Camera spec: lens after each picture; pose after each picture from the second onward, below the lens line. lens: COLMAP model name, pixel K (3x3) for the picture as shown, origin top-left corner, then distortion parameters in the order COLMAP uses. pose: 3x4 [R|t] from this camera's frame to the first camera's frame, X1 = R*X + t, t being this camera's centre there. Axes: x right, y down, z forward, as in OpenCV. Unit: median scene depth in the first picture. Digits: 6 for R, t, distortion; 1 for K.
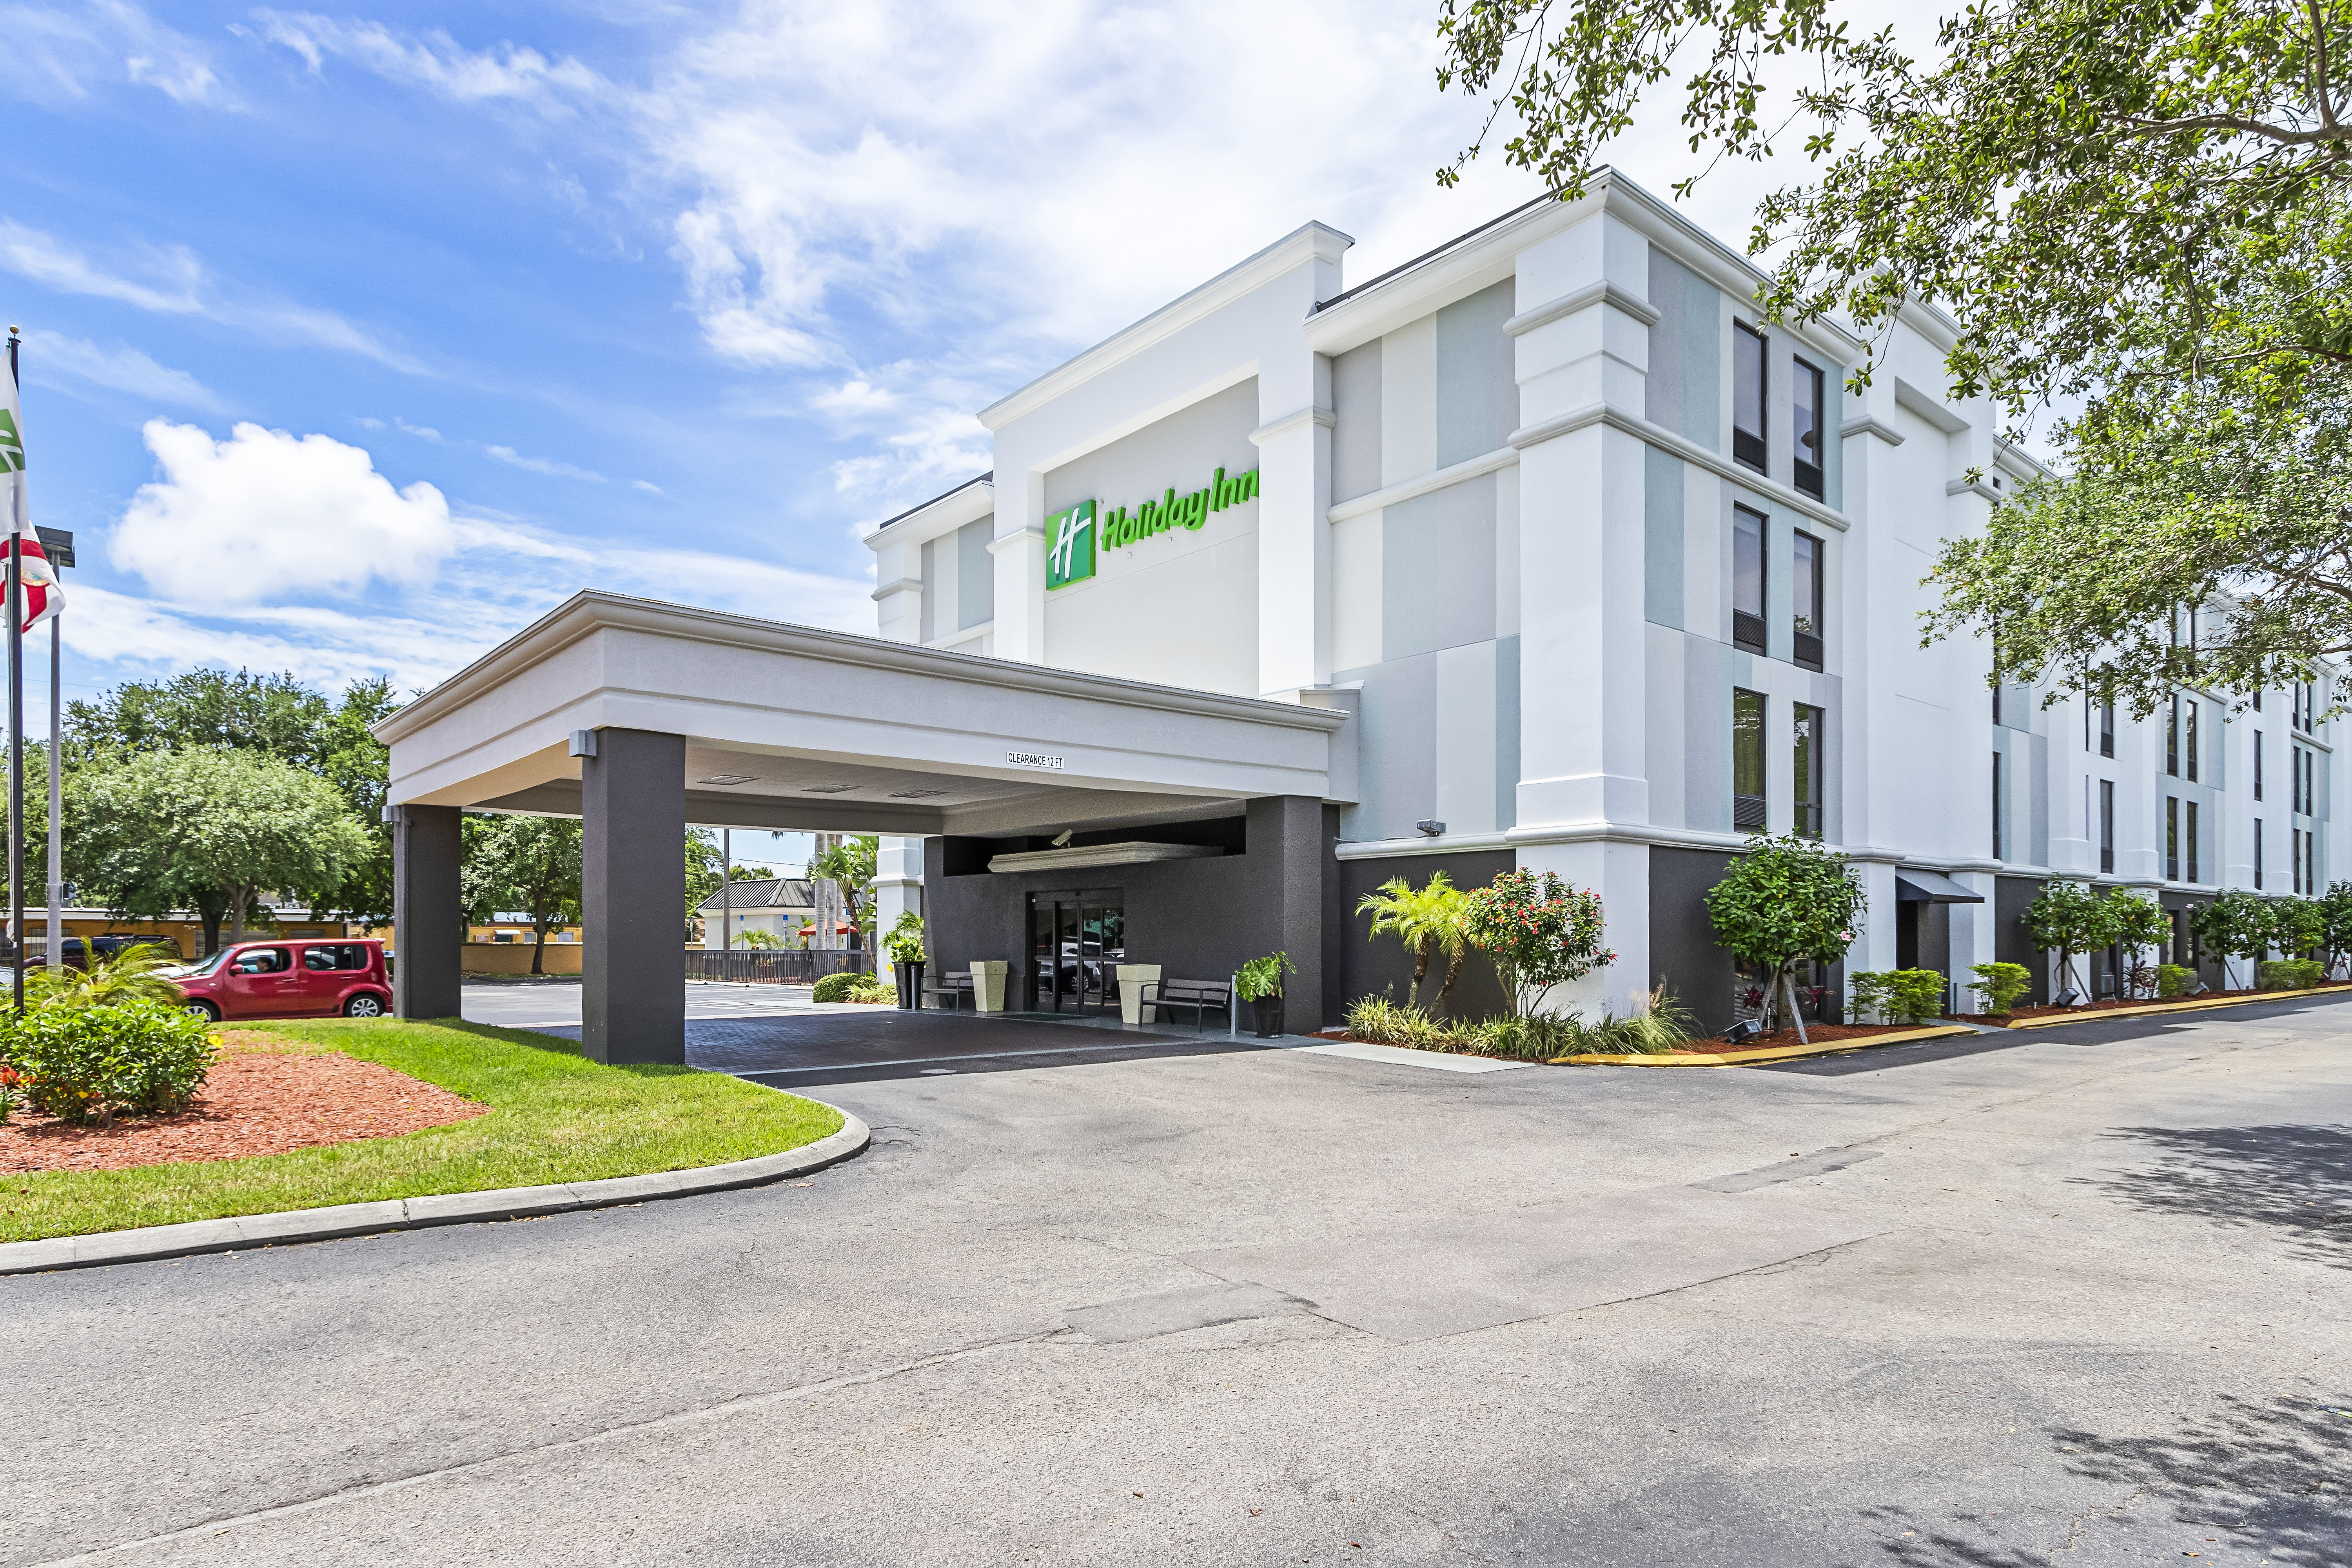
lens RADIAL K [[1323.0, 0, 1174.8], [0, 1323.0, 894.6], [0, 0, 1]] dist [-0.004274, -0.000771]
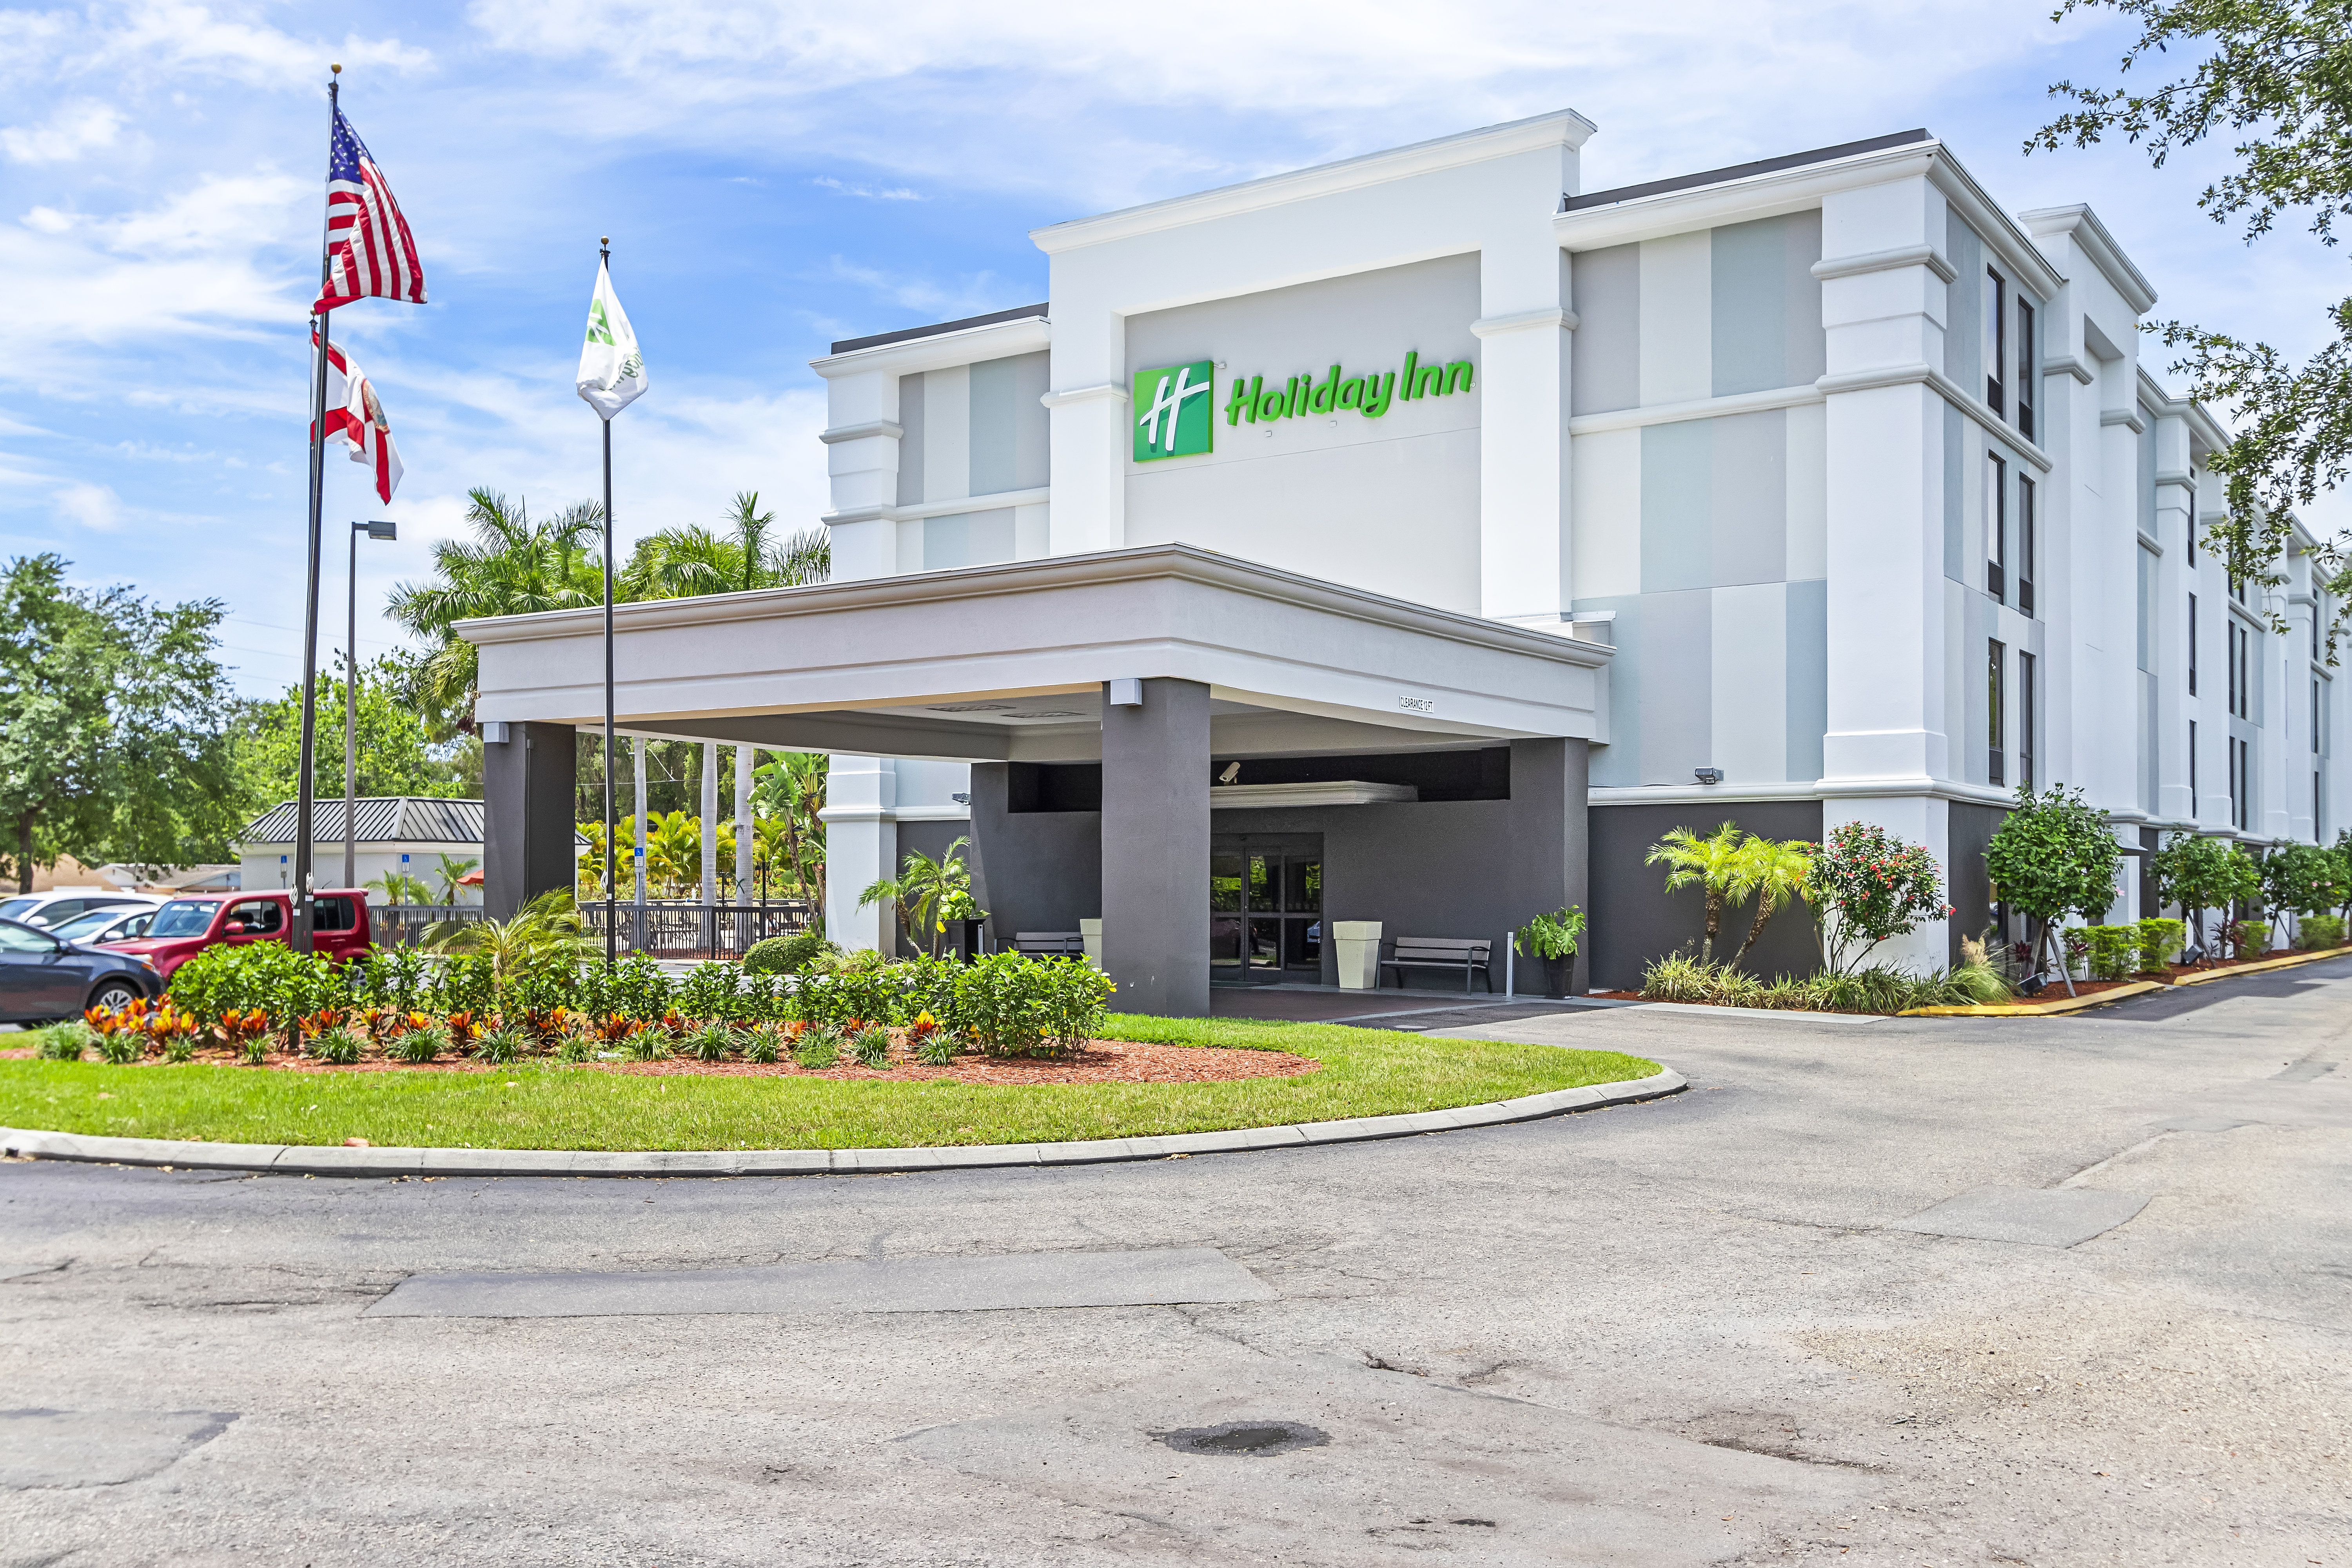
lens RADIAL K [[2112.7, 0, 1176.0], [0, 2112.7, 784.0], [0, 0, 1]] dist [0.015463, -0.163924]
pose [[0.965245, 0.015085, 0.260911, -0.547293], [-0.010687, 0.999776, -0.018266, -0.012130], [-0.261128, 0.014843, 0.965190, -0.343804]]
